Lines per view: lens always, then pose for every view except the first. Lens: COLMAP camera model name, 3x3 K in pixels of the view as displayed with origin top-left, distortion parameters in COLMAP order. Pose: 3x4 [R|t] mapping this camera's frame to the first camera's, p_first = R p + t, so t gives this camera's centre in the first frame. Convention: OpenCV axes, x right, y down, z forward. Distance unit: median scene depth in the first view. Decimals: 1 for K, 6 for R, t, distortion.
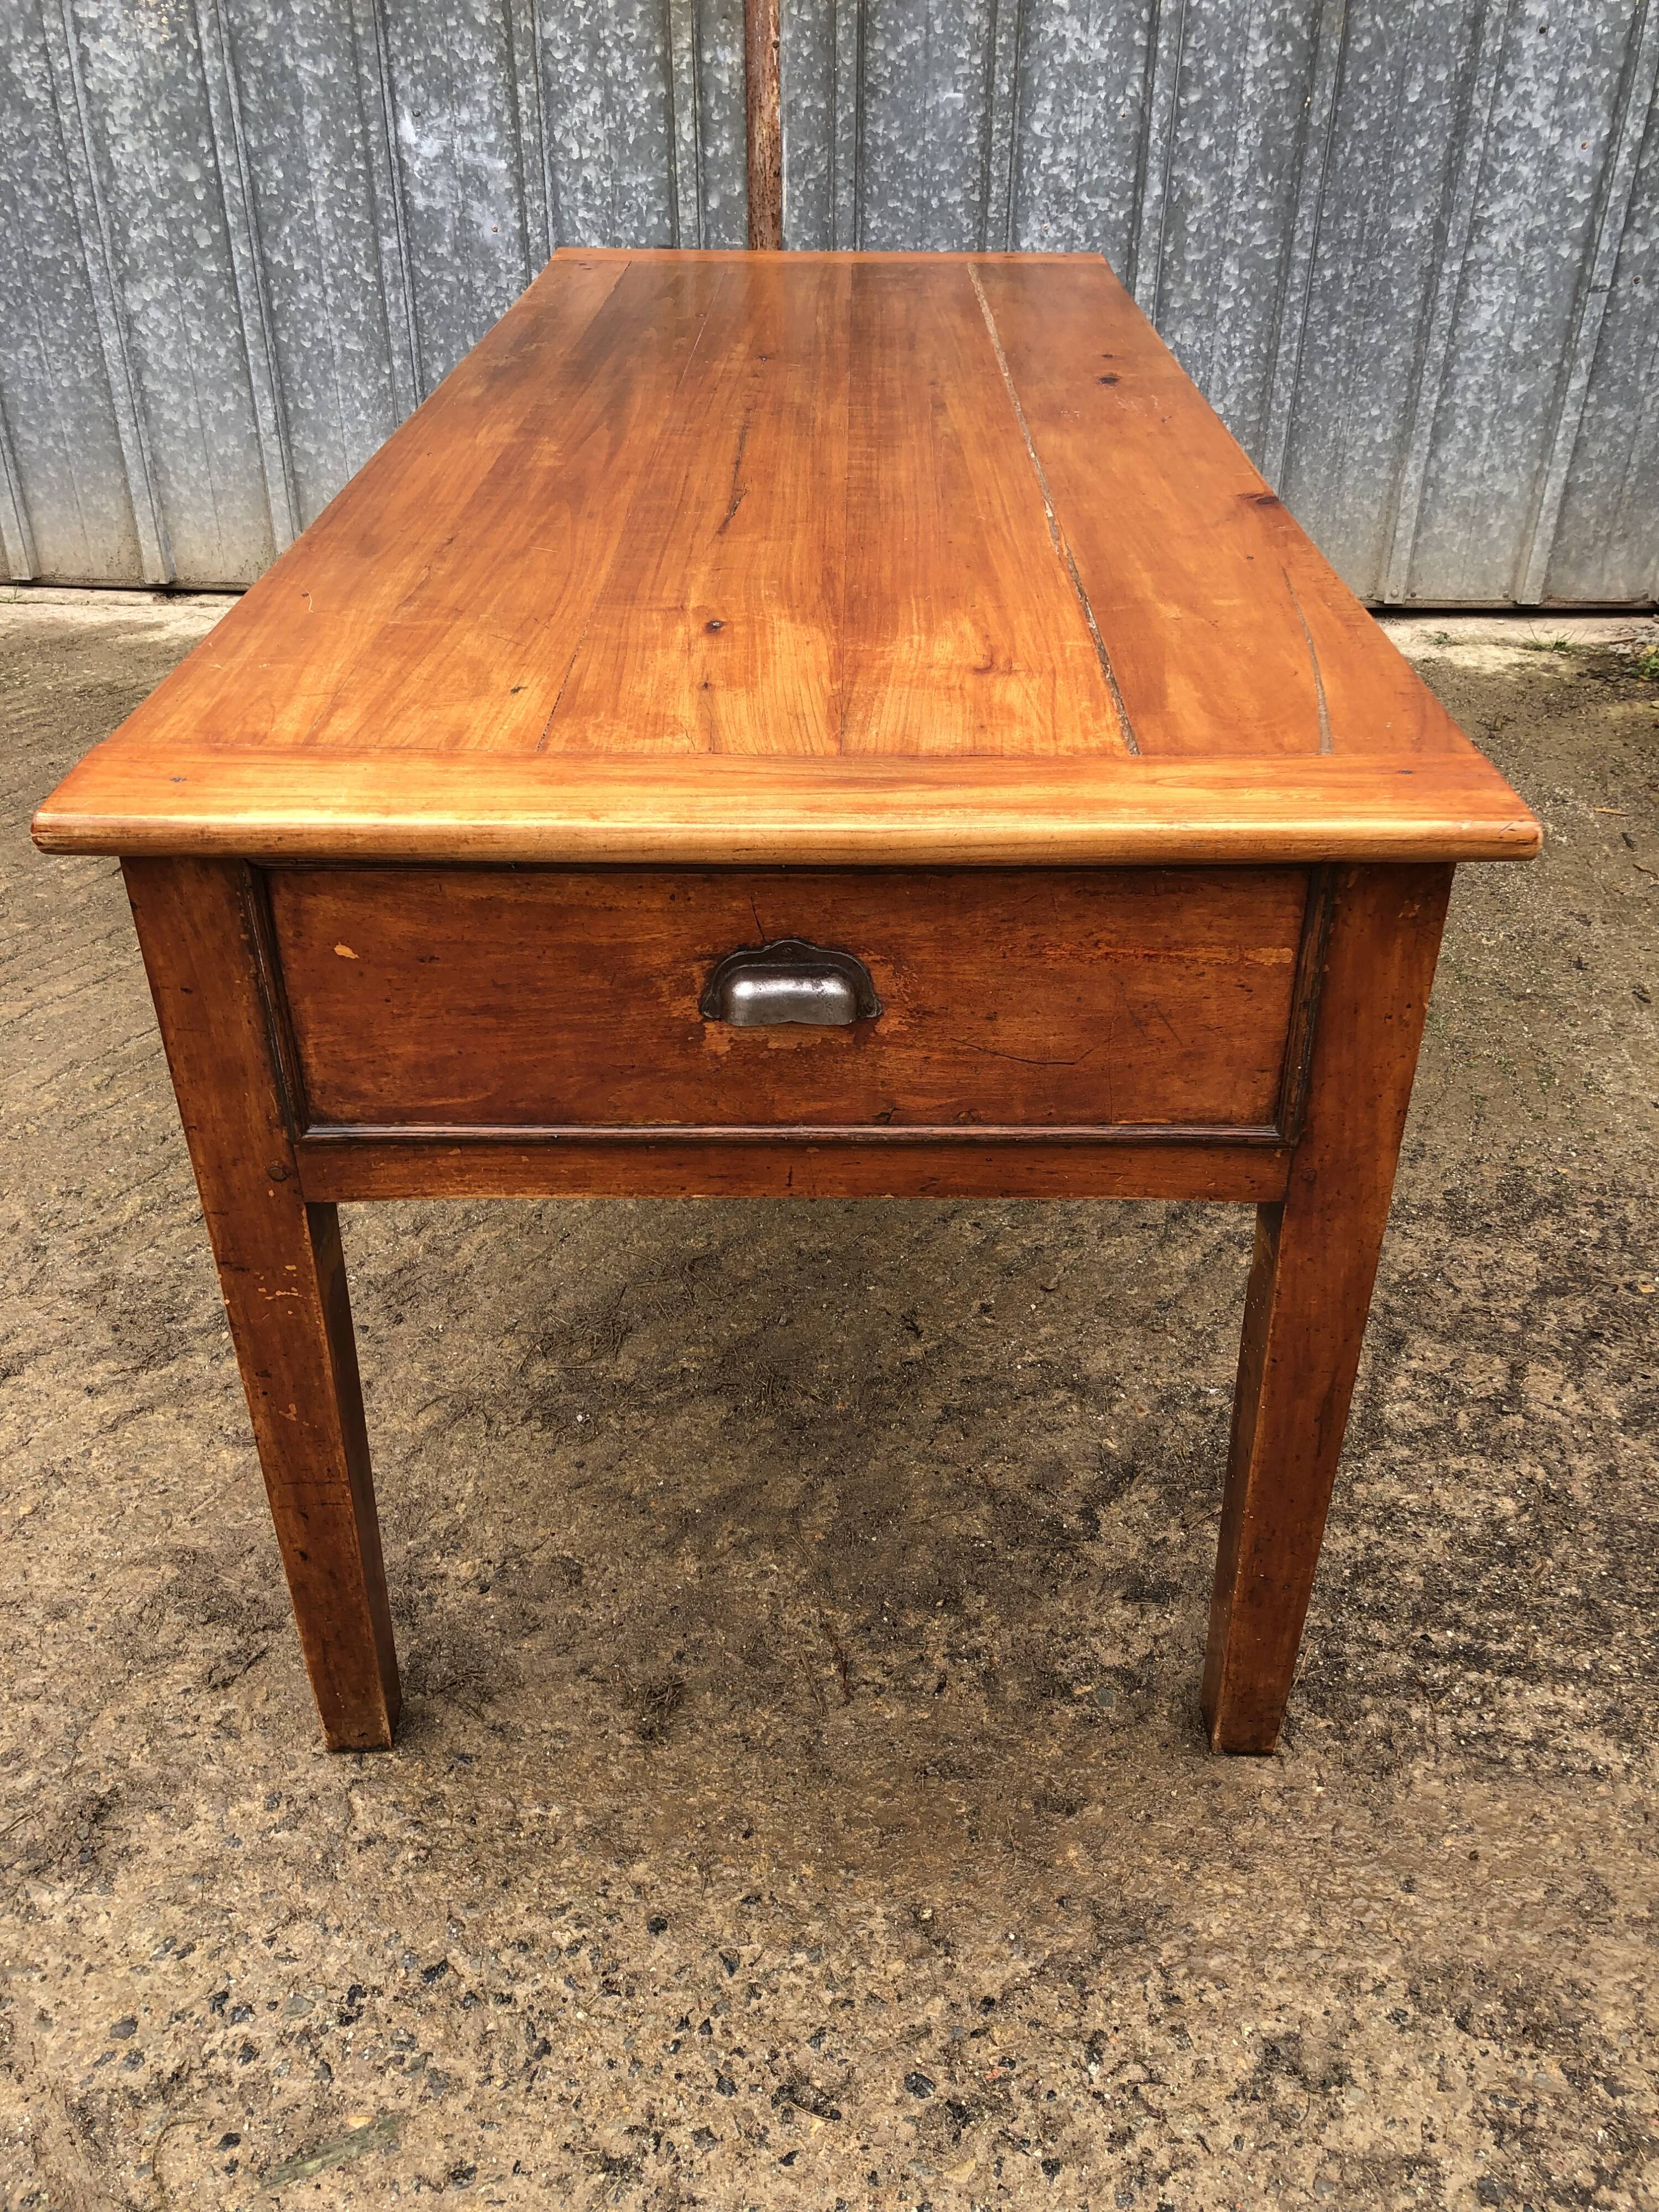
lens RADIAL K [[1806.1, 0, 837.5], [0, 1806.1, 1093.7], [0, 0, 1]] dist [0.052252, -0.033747]
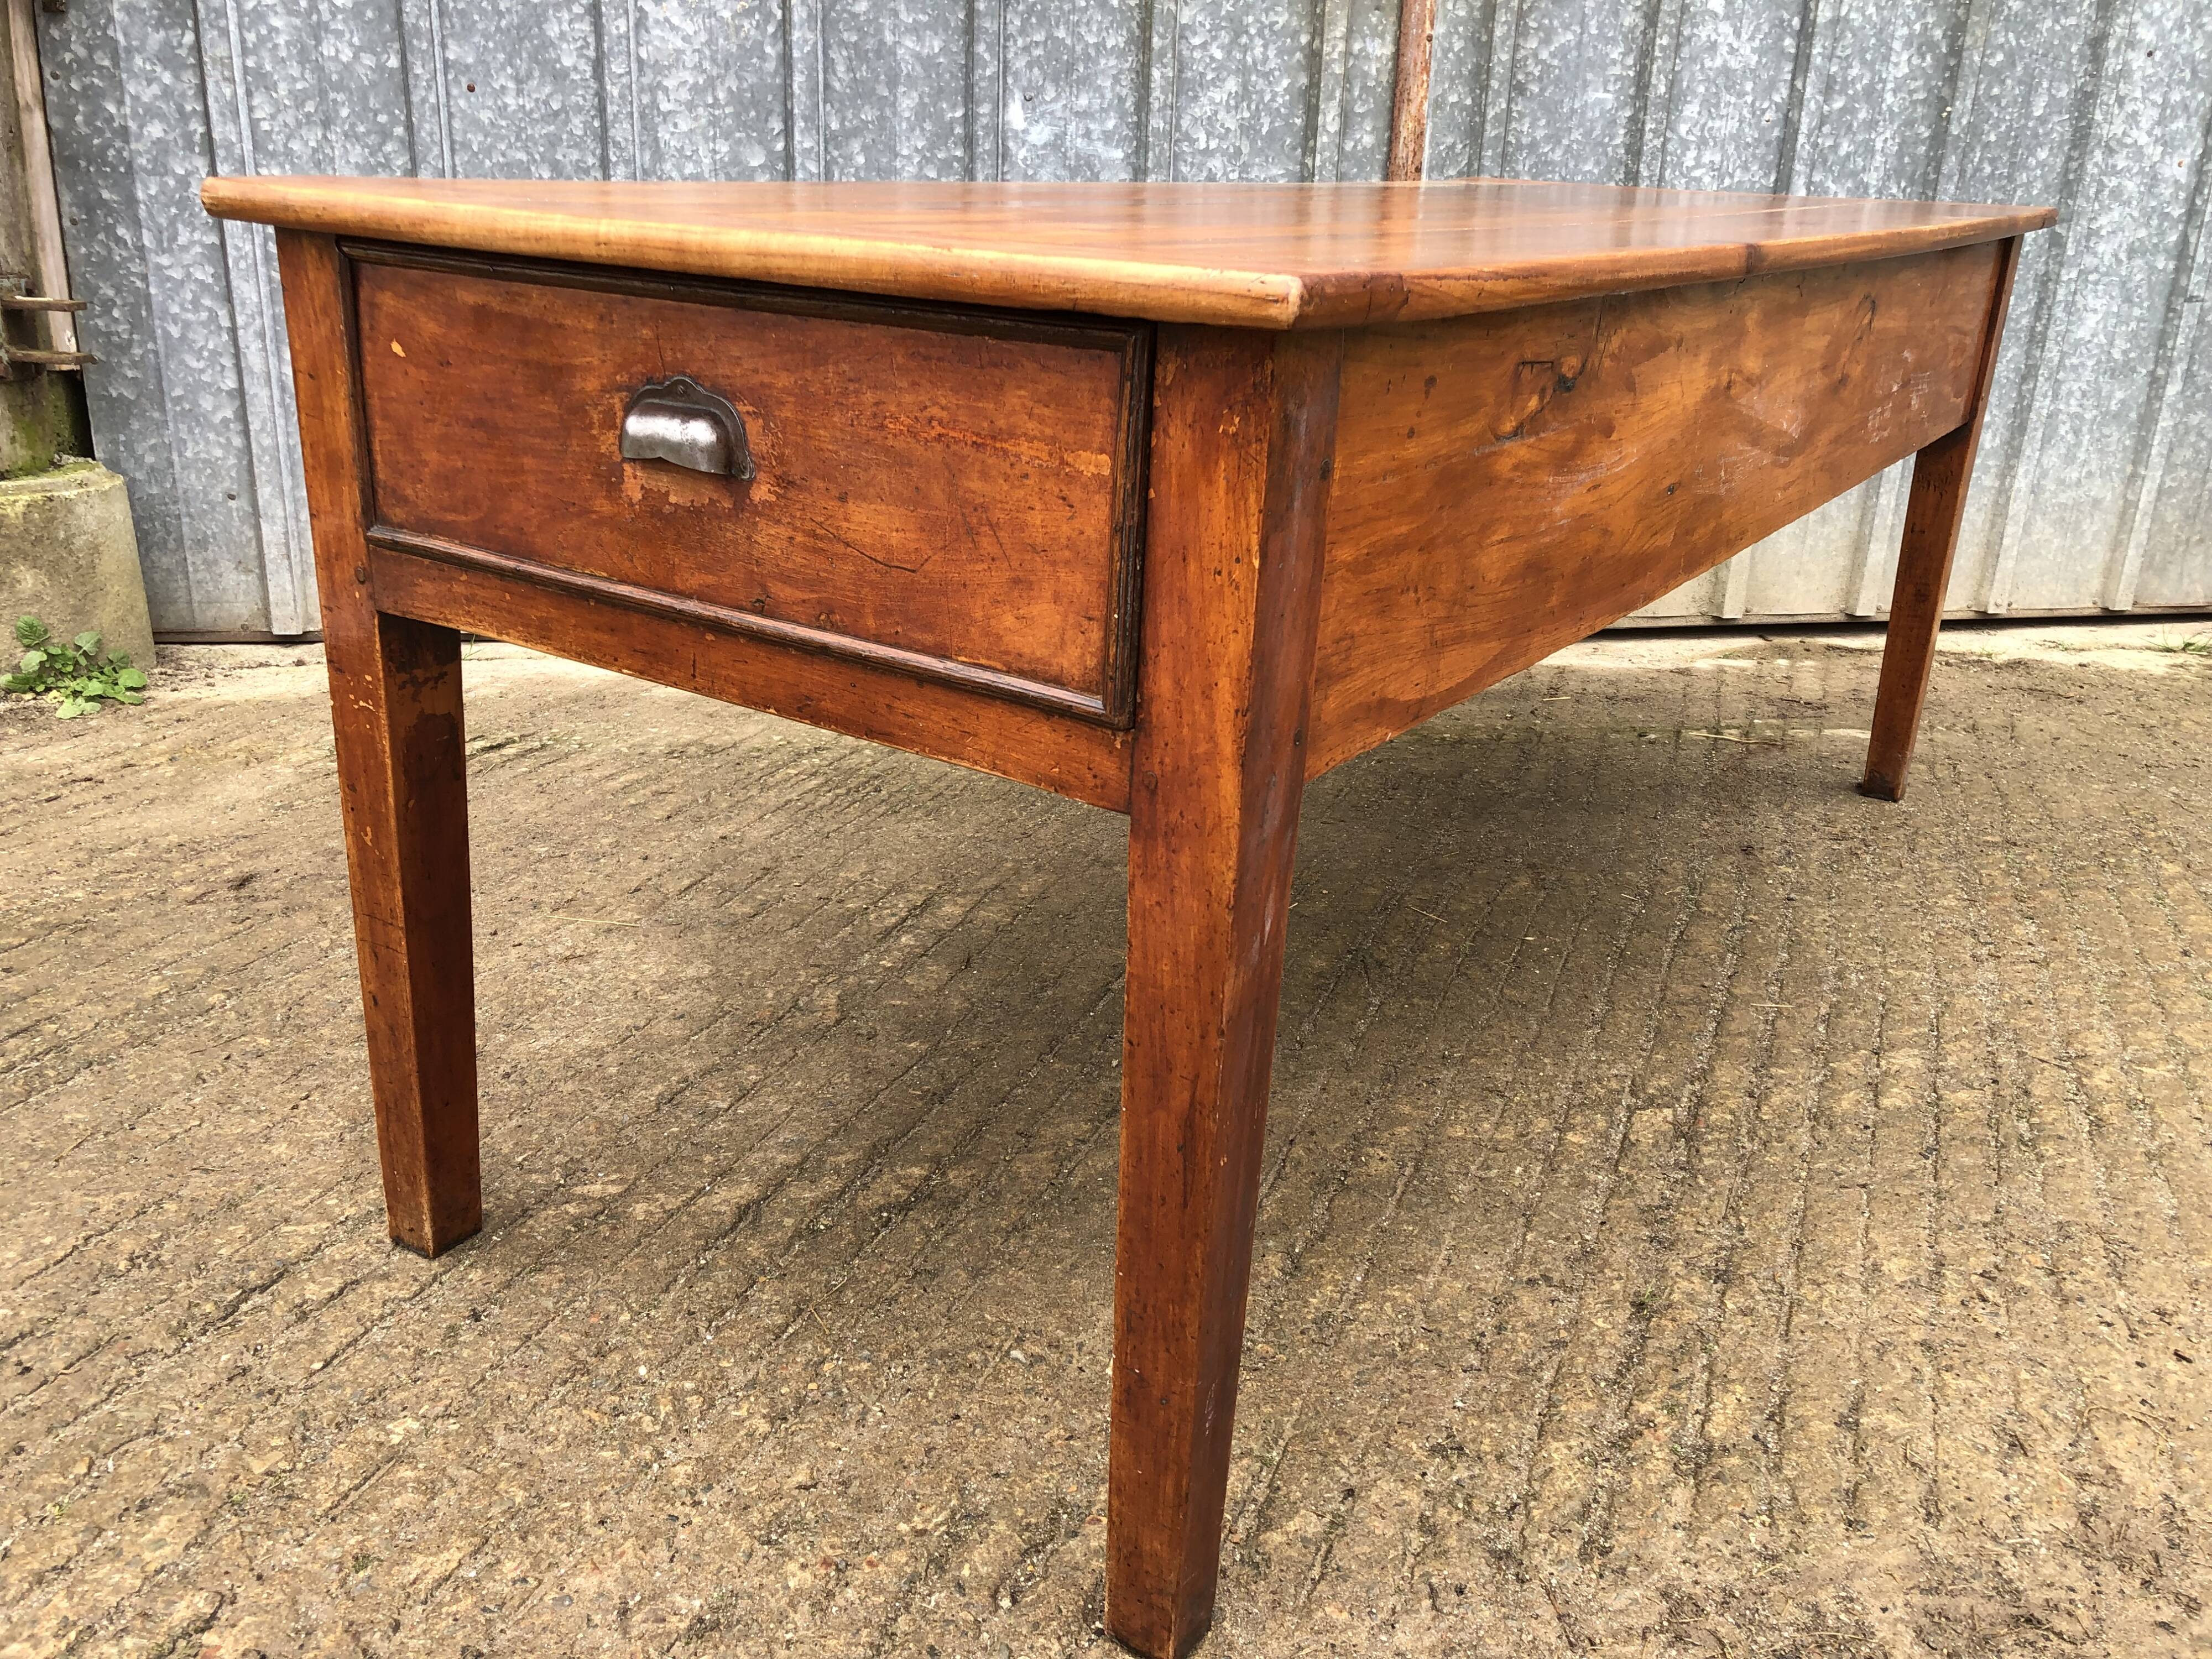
lens RADIAL K [[1824.0, 0, 1095.4], [0, 1824.0, 814.4], [0, 0, 1]] dist [-0.020494, 0.079898]
pose [[0.975576, -0.049764, 0.213952, -0.401024], [0.092846, 0.976135, -0.196314, -0.026847], [-0.199076, 0.211384, 0.956914, 0.232172]]
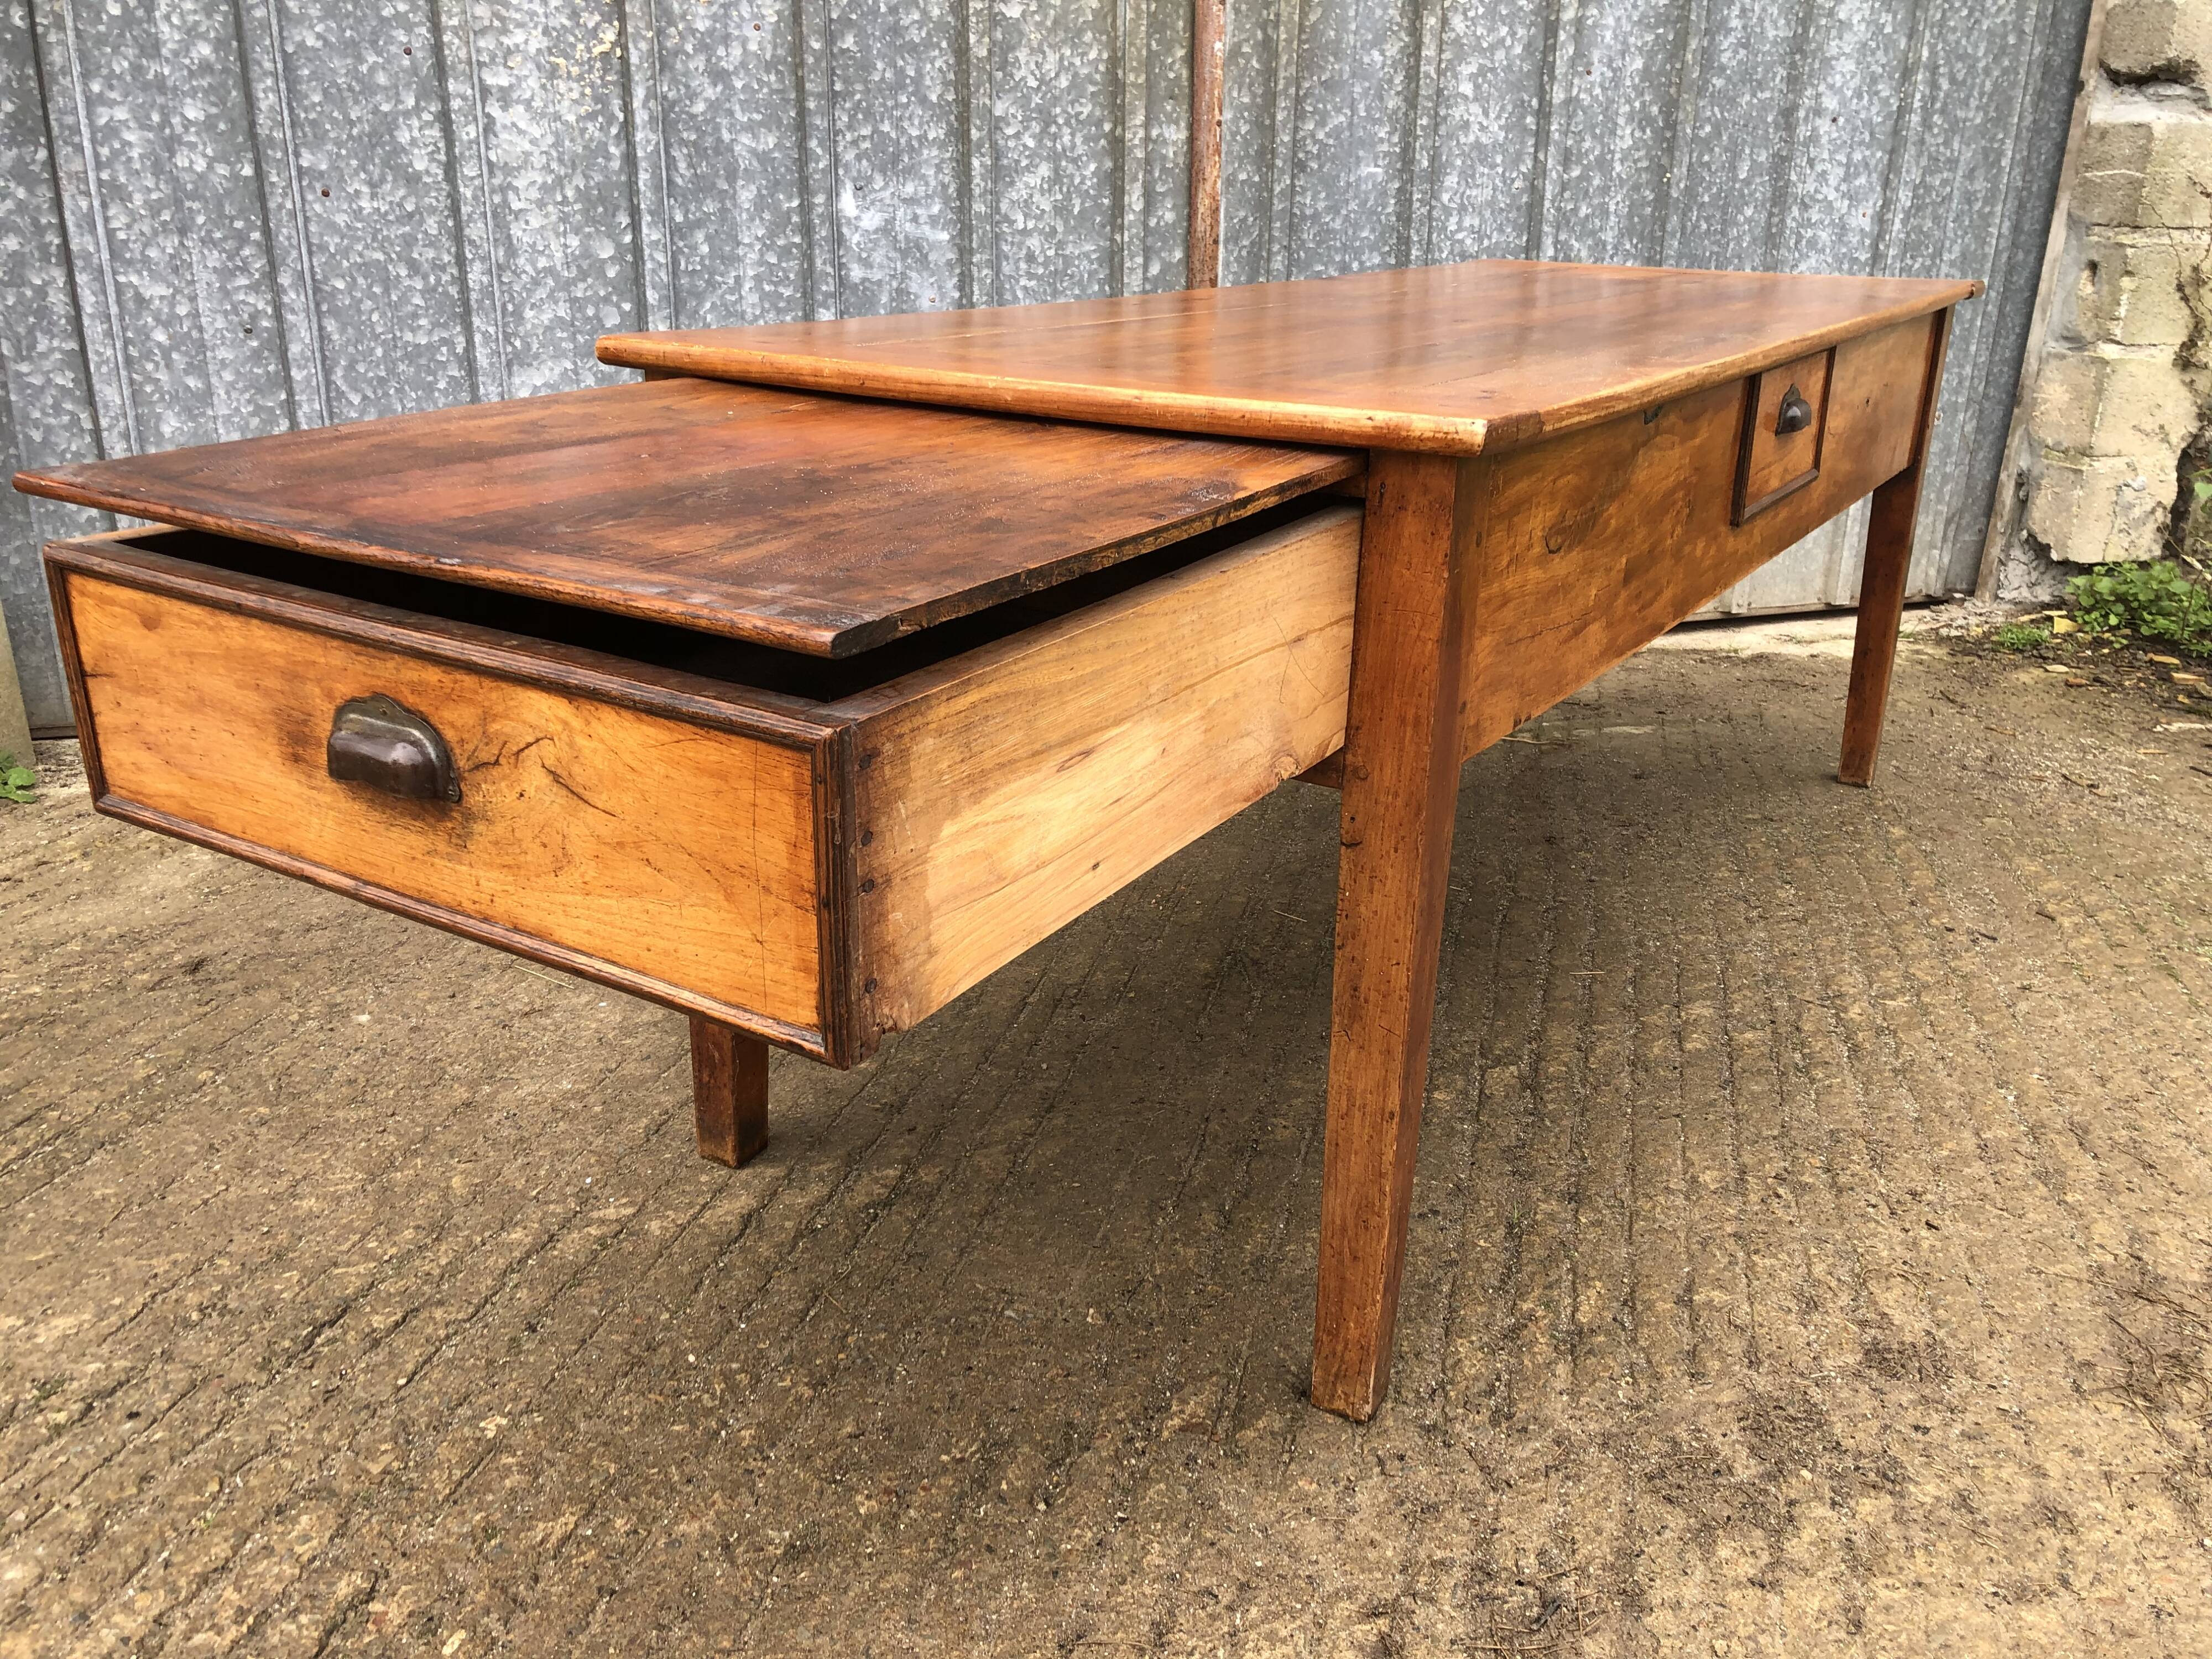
lens RADIAL K [[1823.2, 0, 1102.0], [0, 1823.2, 815.8], [0, 0, 1]] dist [-0.011003, 0.067144]
pose [[0.937427, -0.110587, 0.330153, -0.457440], [0.180071, 0.965545, -0.187875, -0.022822], [-0.298001, 0.235570, 0.925042, 0.168791]]
